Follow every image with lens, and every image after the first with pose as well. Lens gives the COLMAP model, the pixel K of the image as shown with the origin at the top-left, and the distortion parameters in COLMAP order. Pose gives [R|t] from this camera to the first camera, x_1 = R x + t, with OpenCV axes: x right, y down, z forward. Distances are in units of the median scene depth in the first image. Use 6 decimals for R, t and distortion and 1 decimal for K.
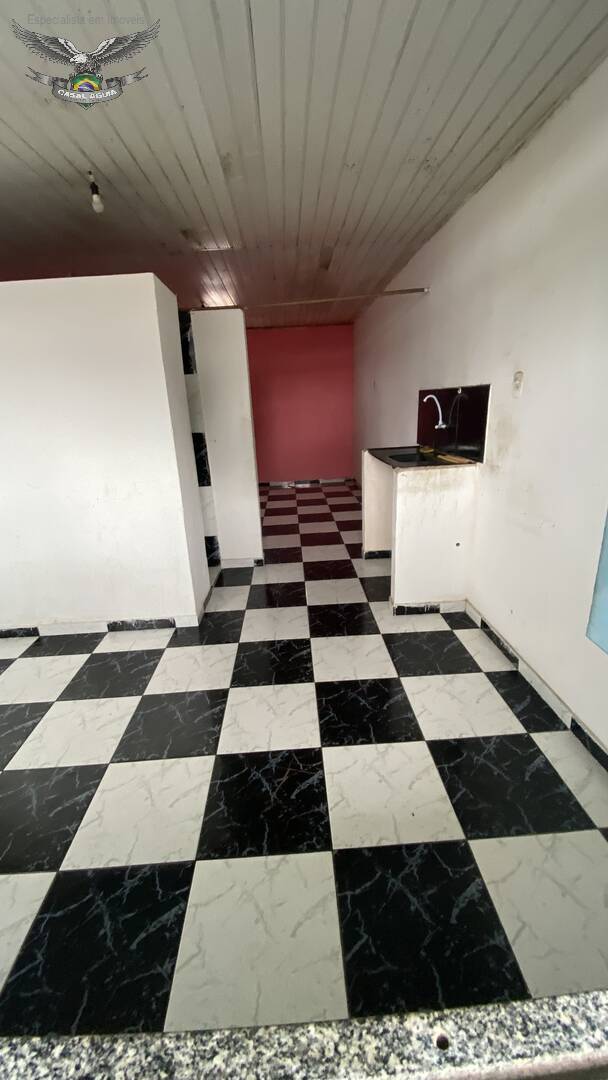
lens RADIAL K [[439.7, 0, 303.3], [0, 439.7, 538.9], [0, 0, 1]] dist [0.019076, -0.019636]
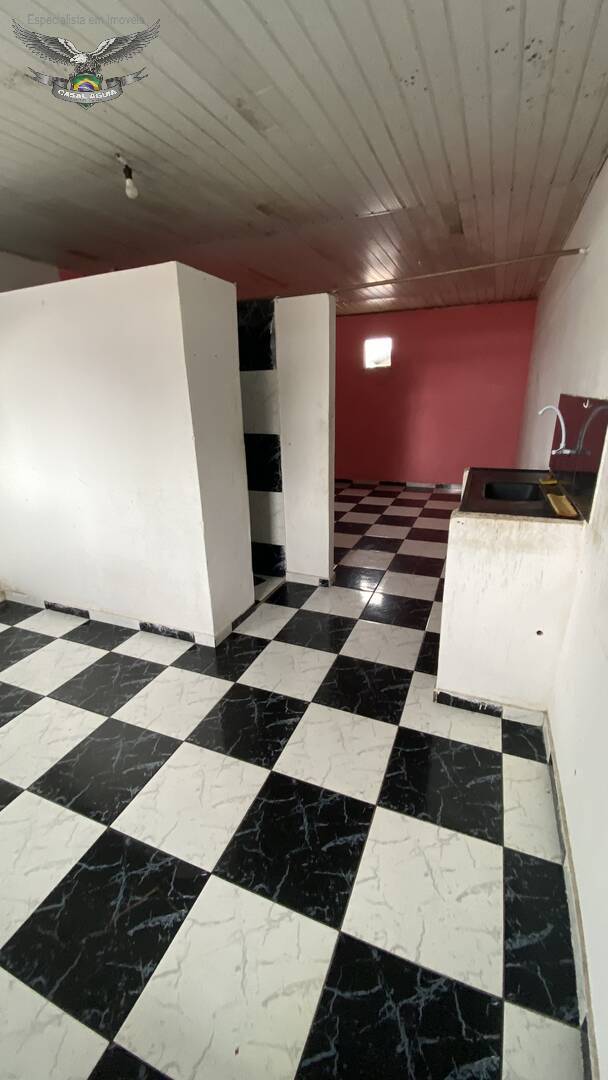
lens RADIAL K [[439.7, 0, 300.9], [0, 439.7, 537.3], [0, 0, 1]] dist [0.019076, -0.019636]
pose [[0.906834, 0.158585, -0.390516, 0.259000], [-0.145177, 0.987345, 0.063829, -0.121108], [0.395696, -0.001188, 0.918381, 0.232249]]
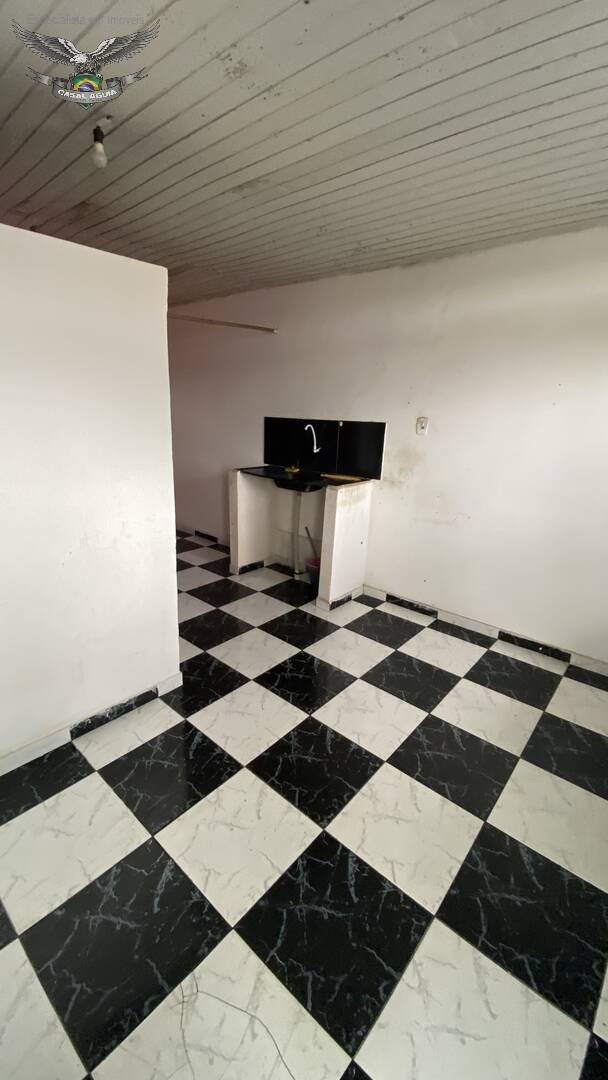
lens RADIAL K [[439.7, 0, 305.3], [0, 439.7, 538.5], [0, 0, 1]] dist [0.019076, -0.019636]
pose [[0.676418, -0.138107, 0.723454, -0.680103], [0.156066, 0.986833, 0.042467, -0.080136], [-0.719793, 0.084181, 0.689066, 0.235058]]
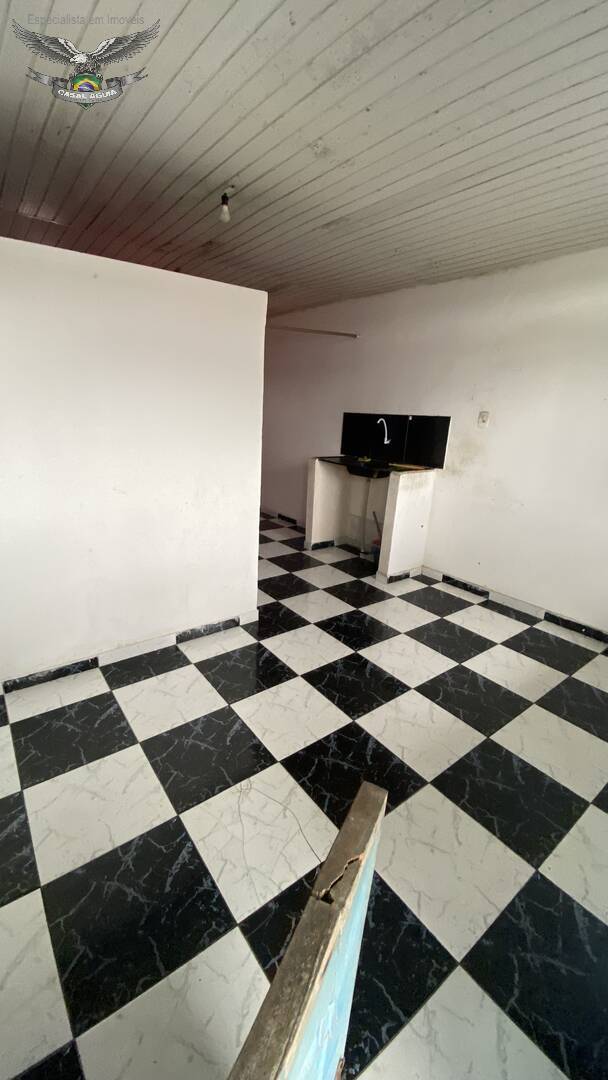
lens RADIAL K [[439.7, 0, 300.8], [0, 439.7, 540.9], [0, 0, 1]] dist [0.019076, -0.019636]
pose [[0.814208, -0.085446, 0.574251, -0.779322], [0.094352, 0.995436, 0.014338, 0.002015], [-0.572855, 0.042508, 0.818553, 0.066882]]
